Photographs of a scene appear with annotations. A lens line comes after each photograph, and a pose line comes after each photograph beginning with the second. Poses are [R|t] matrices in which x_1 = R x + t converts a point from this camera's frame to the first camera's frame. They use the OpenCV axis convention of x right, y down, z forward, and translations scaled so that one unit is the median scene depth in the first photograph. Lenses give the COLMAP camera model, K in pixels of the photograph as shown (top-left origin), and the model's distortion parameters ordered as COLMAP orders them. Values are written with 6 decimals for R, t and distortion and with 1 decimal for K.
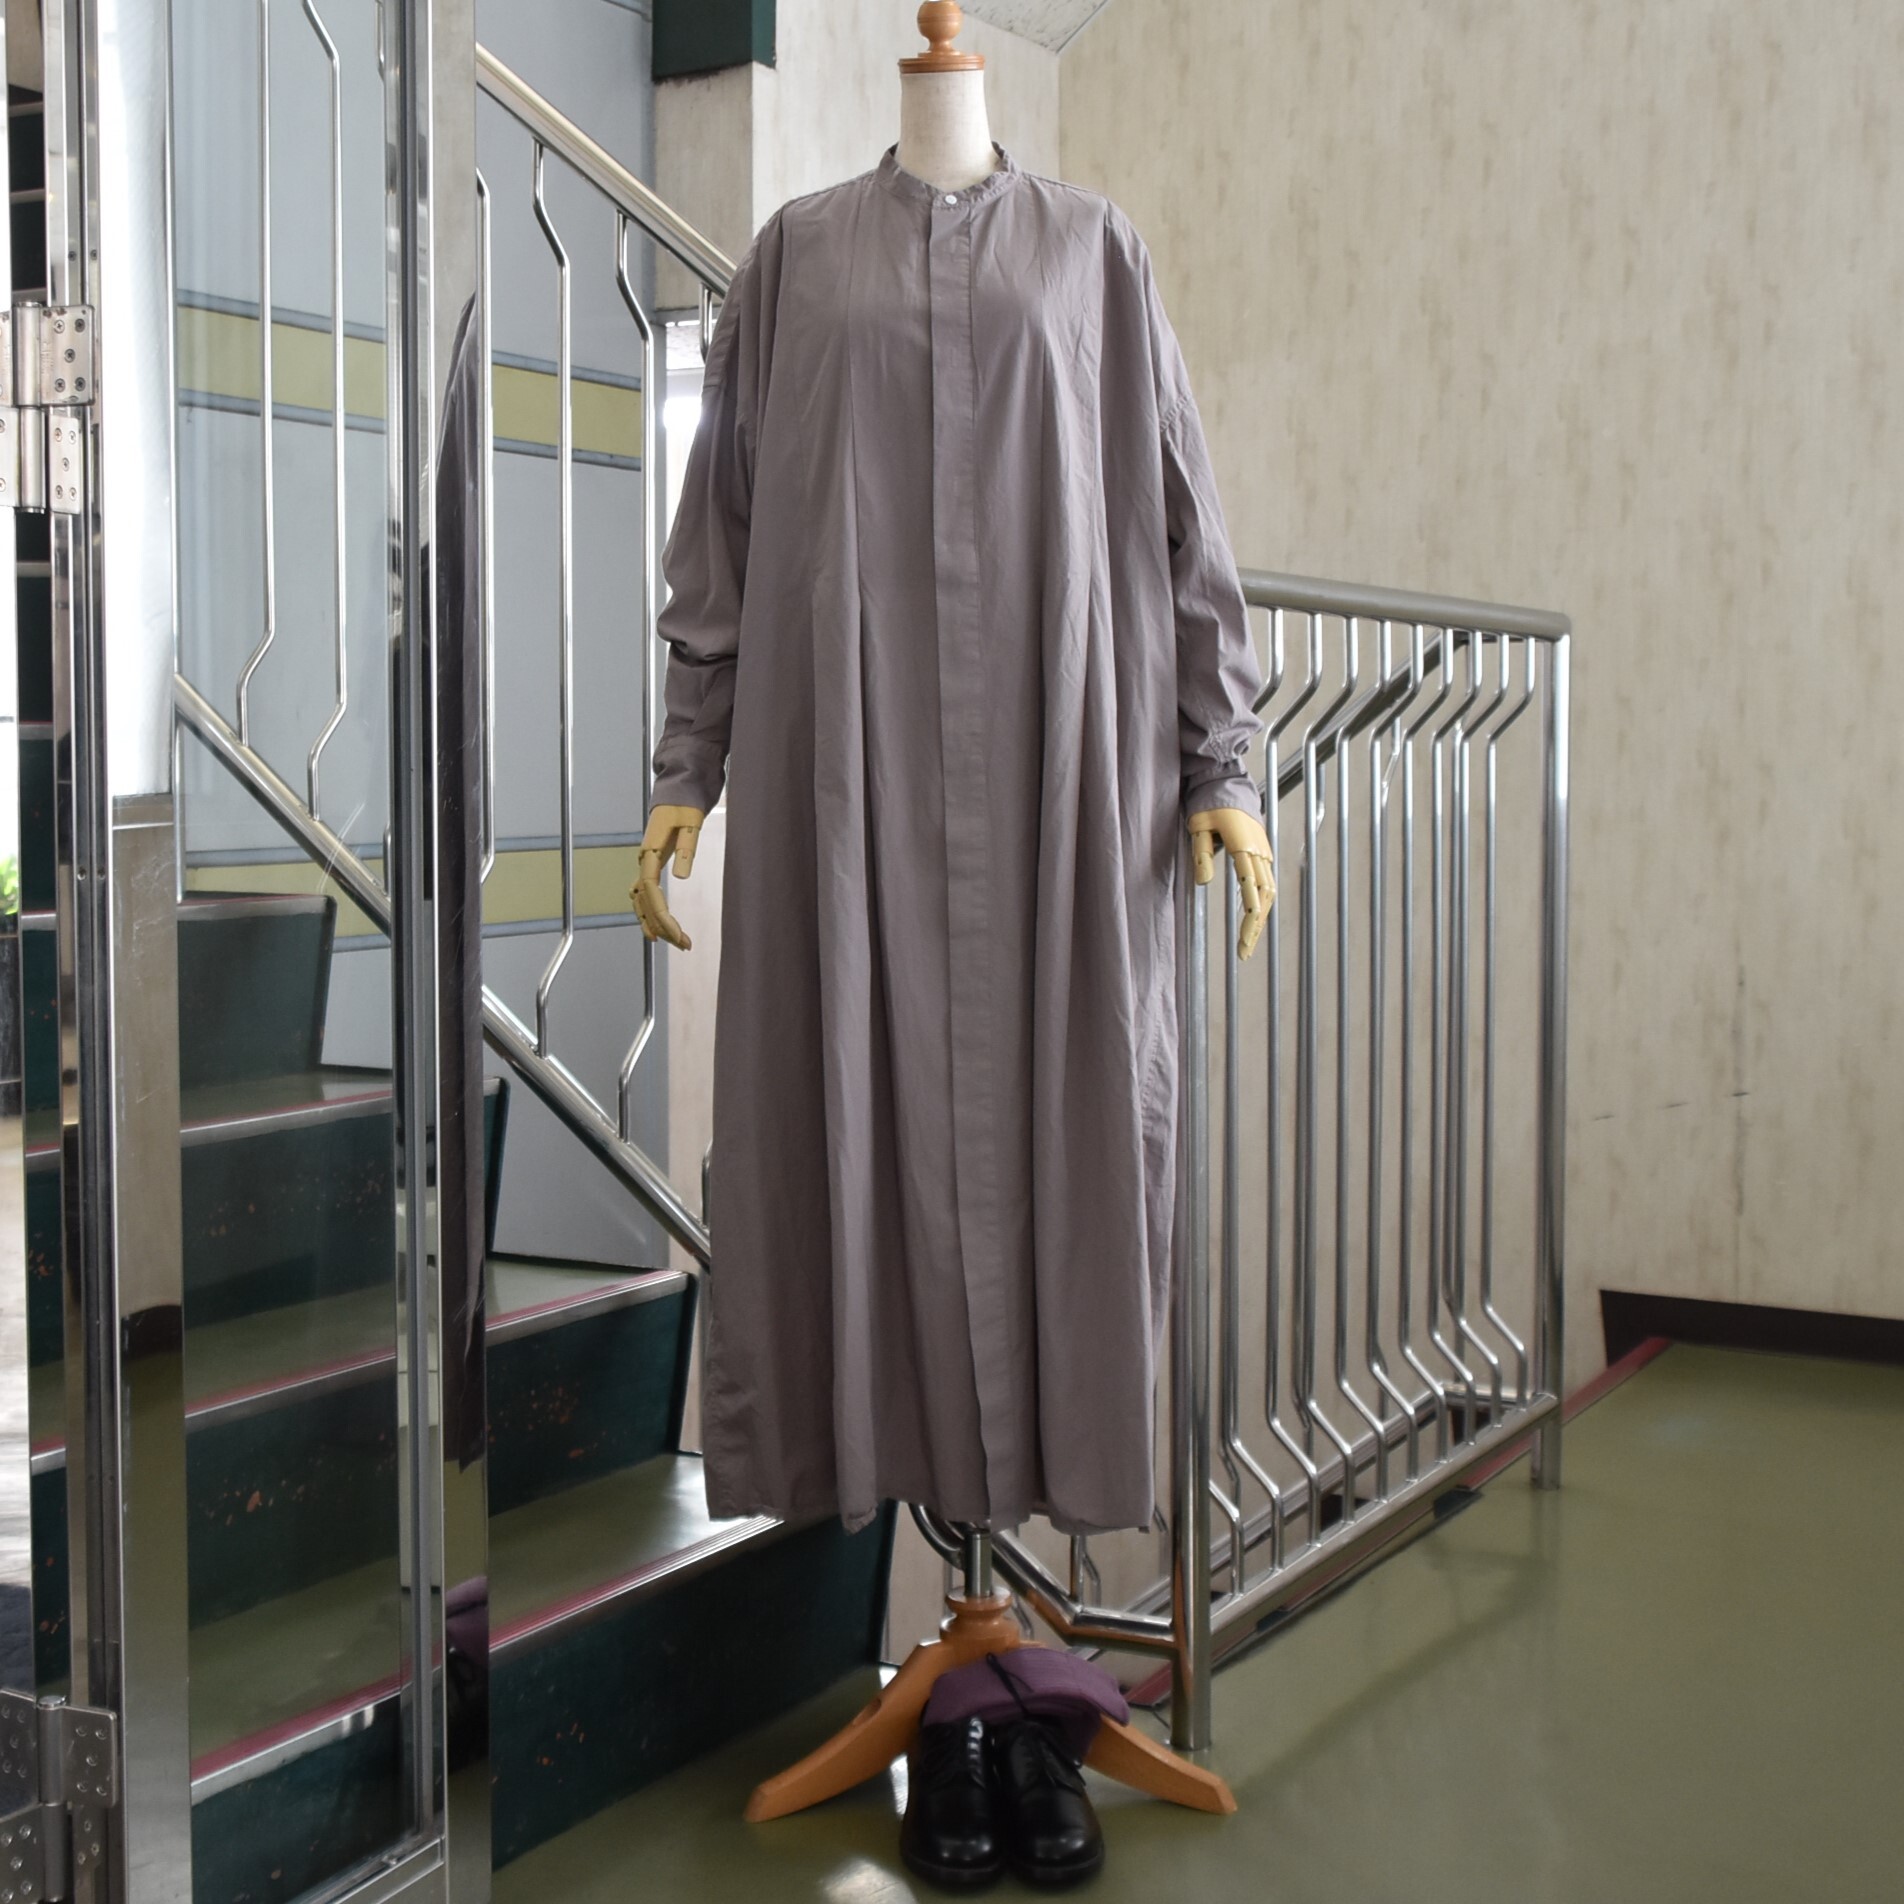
lens RADIAL K [[2875.0, 0, 938.5], [0, 2875.0, 946.8], [0, 0, 1]] dist [-0.035624, 0.059758]
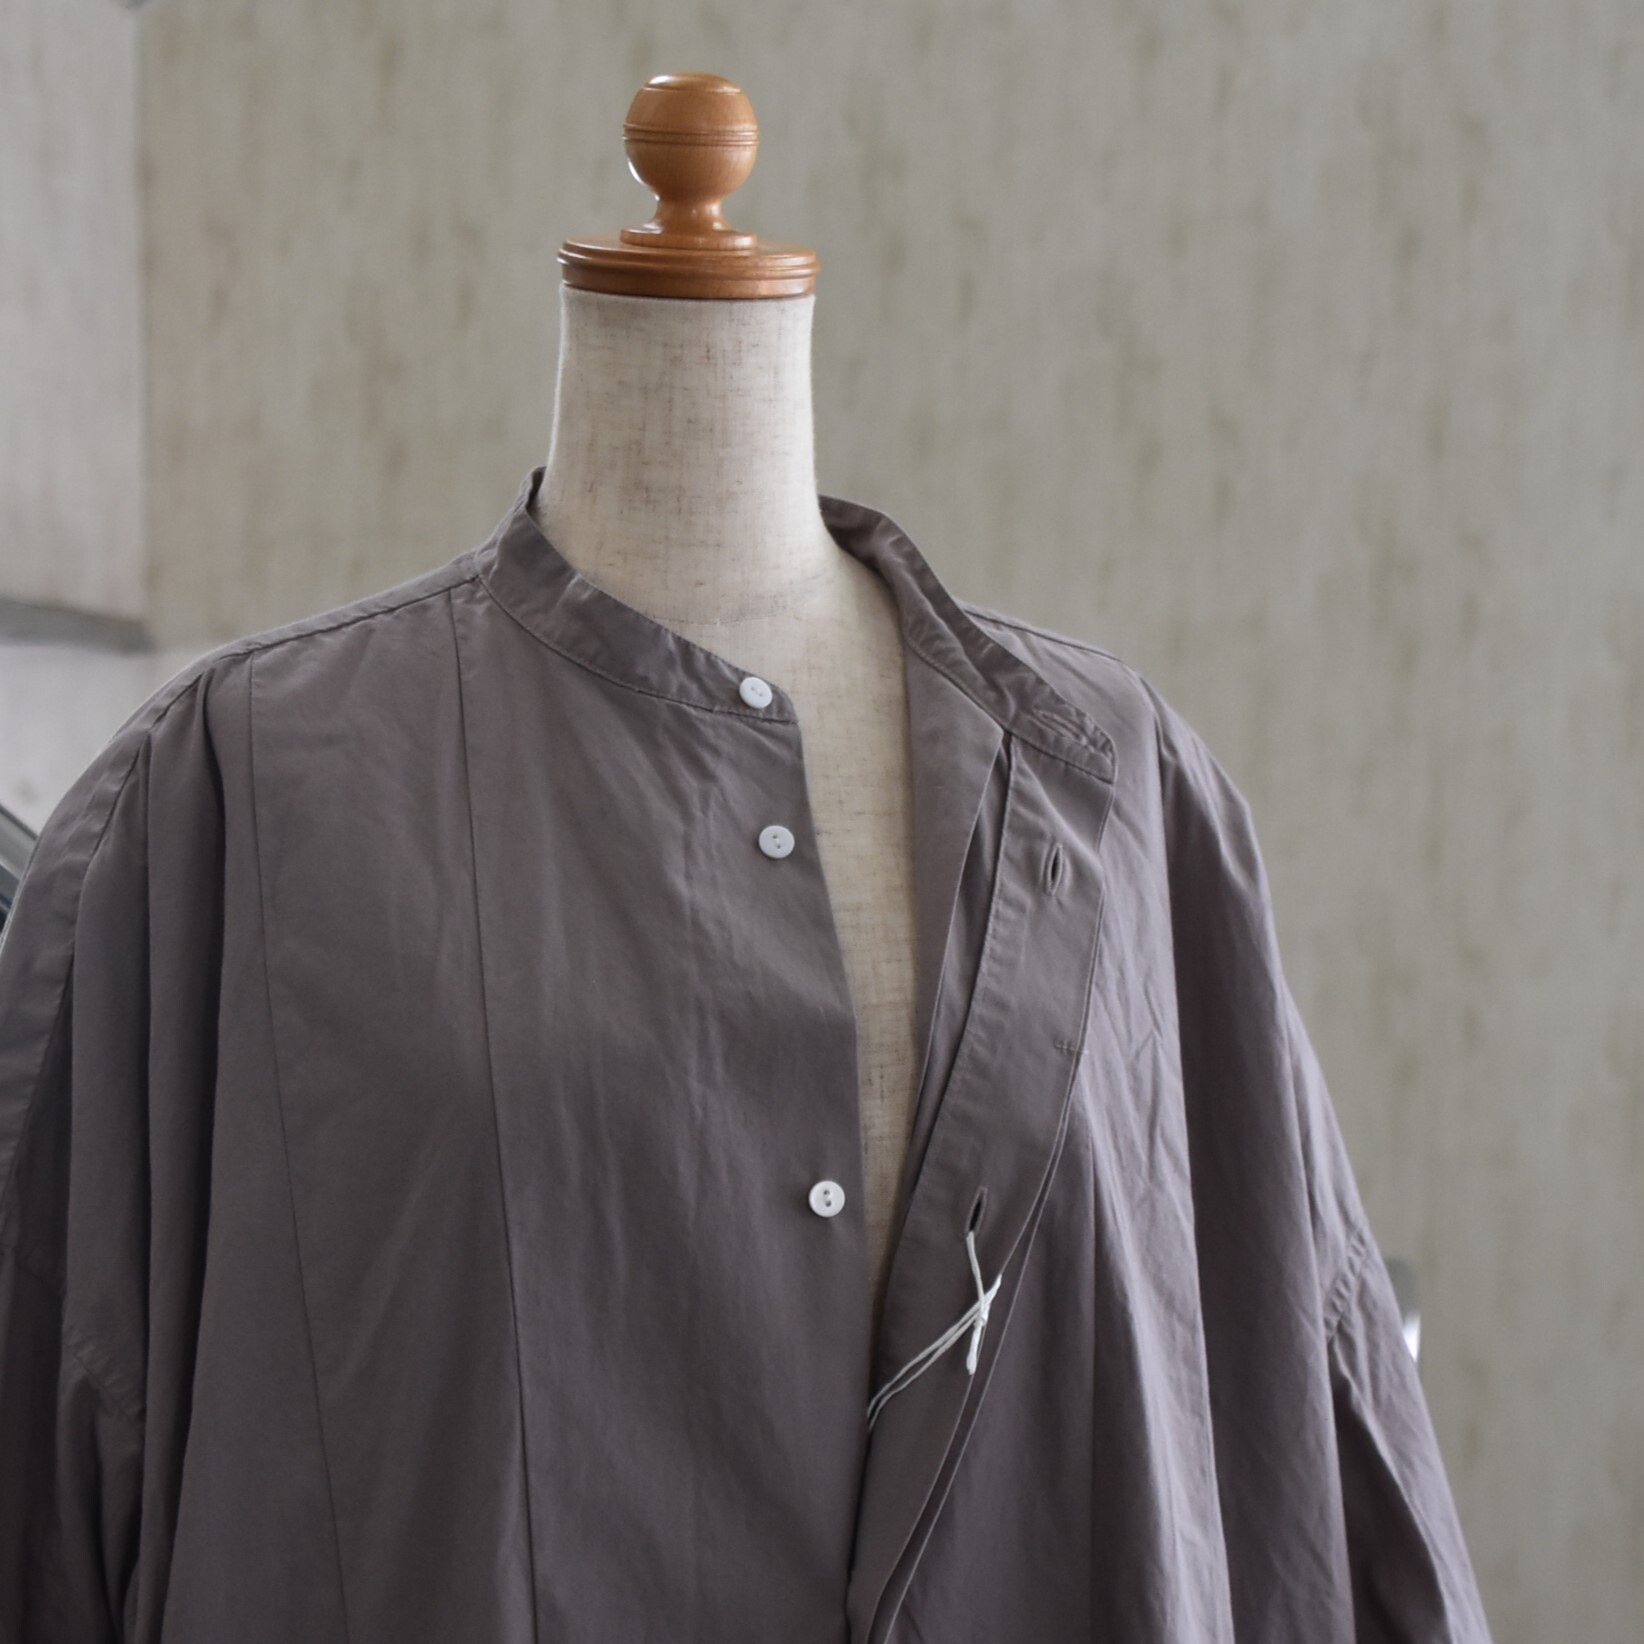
lens RADIAL K [[3536.4, 0, 921.8], [0, 3536.4, 827.5], [0, 0, 1]] dist [0.012774, 0.502804]
pose [[0.925299, -0.004710, 0.379209, -0.120987], [0.025299, 0.998462, -0.049329, -0.204188], [-0.378394, 0.055238, 0.923995, 0.563541]]
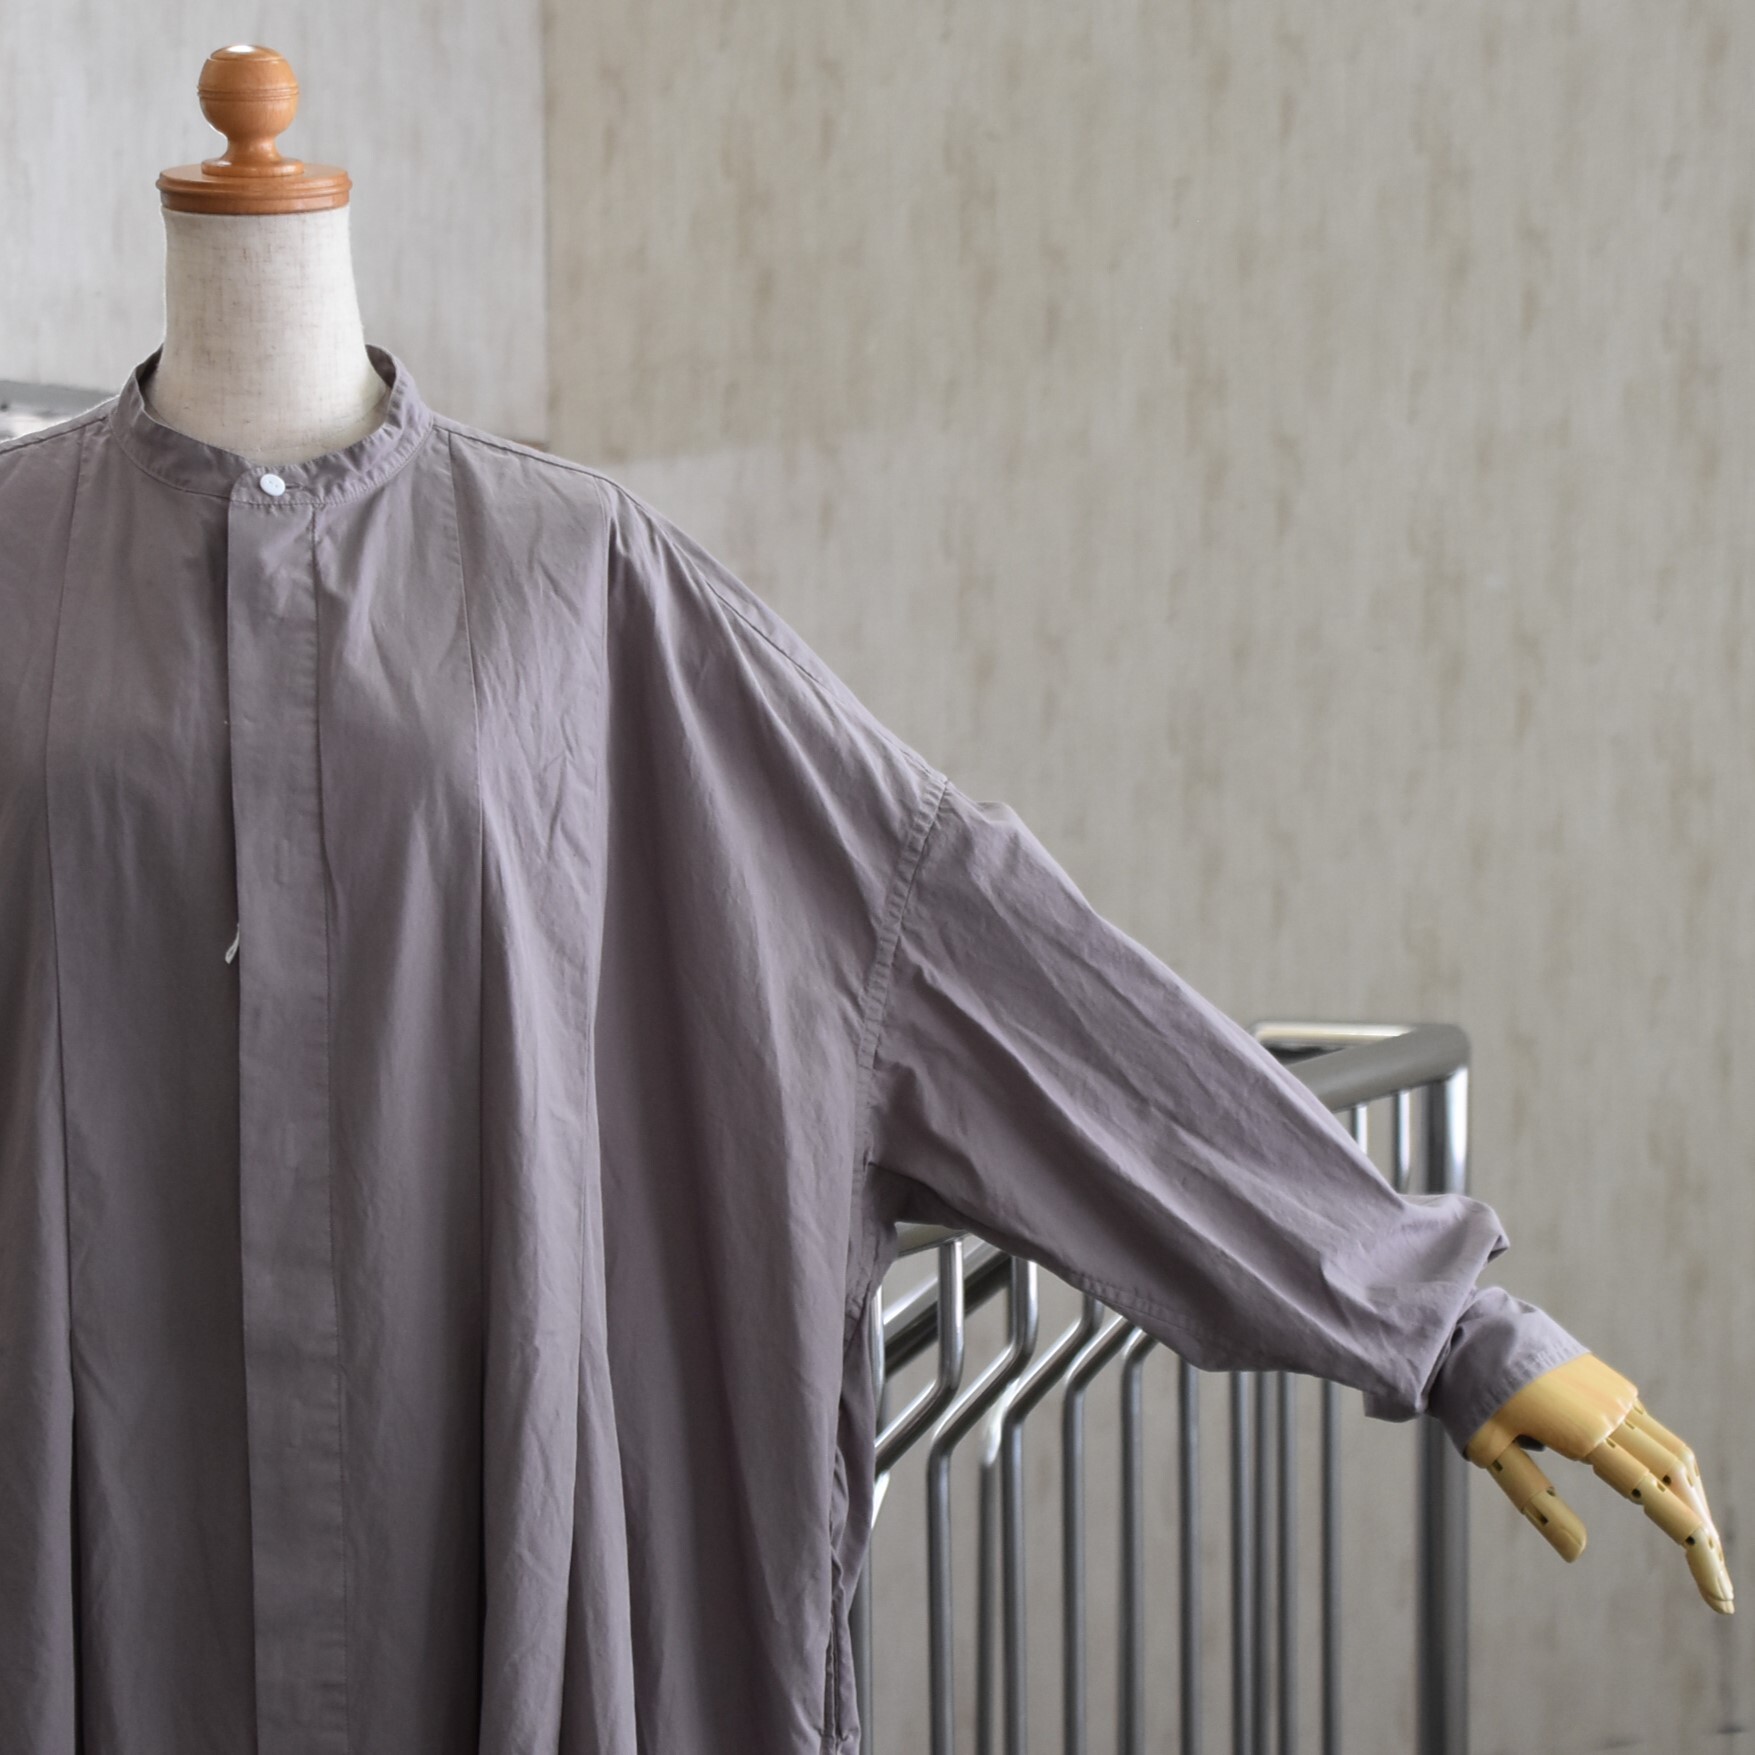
lens RADIAL K [[4026.6, 0, 981.0], [0, 4026.6, 869.3], [0, 0, 1]] dist [0.151856, 0.219016]
pose [[0.989745, -0.004921, 0.142758, 0.020929], [0.005425, 0.999980, -0.003145, -0.180976], [-0.142739, 0.003888, 0.989753, 0.313366]]
